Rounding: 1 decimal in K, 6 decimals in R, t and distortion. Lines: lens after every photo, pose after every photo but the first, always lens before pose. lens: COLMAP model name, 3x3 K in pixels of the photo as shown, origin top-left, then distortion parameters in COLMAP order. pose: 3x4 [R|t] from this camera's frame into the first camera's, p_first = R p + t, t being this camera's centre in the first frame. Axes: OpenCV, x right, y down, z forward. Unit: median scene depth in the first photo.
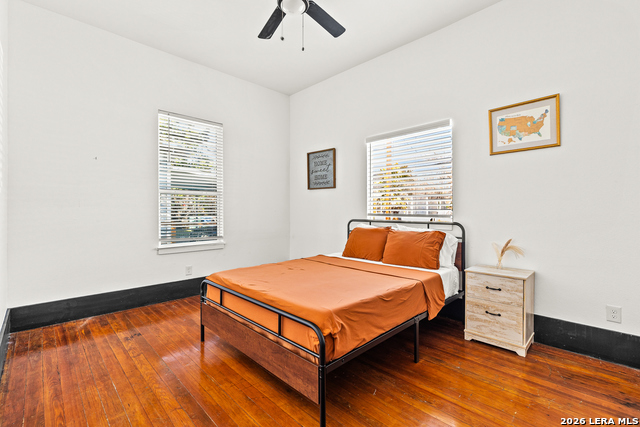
lens RADIAL K [[288.0, 0, 323.1], [0, 288.0, 211.8], [0, 0, 1]] dist [0.003640, 0.000194]
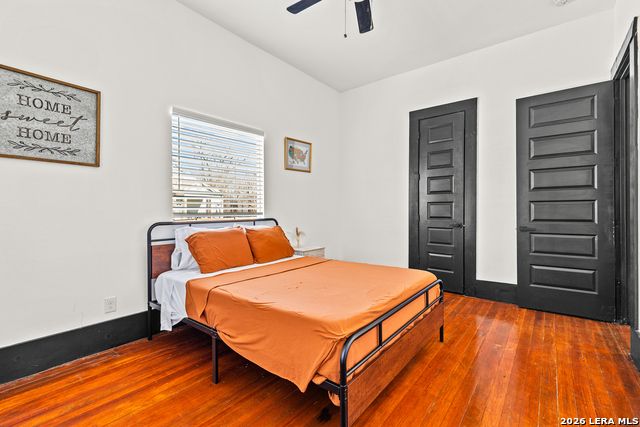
lens RADIAL K [[289.8, 0, 323.6], [0, 289.8, 208.2], [0, 0, 1]] dist [0.002103, 0.000176]
pose [[-0.121530, 0.003126, 0.992583, -0.615416], [0.003581, 0.999990, -0.002710, -0.002023], [-0.992581, 0.003225, -0.121540, 0.728034]]
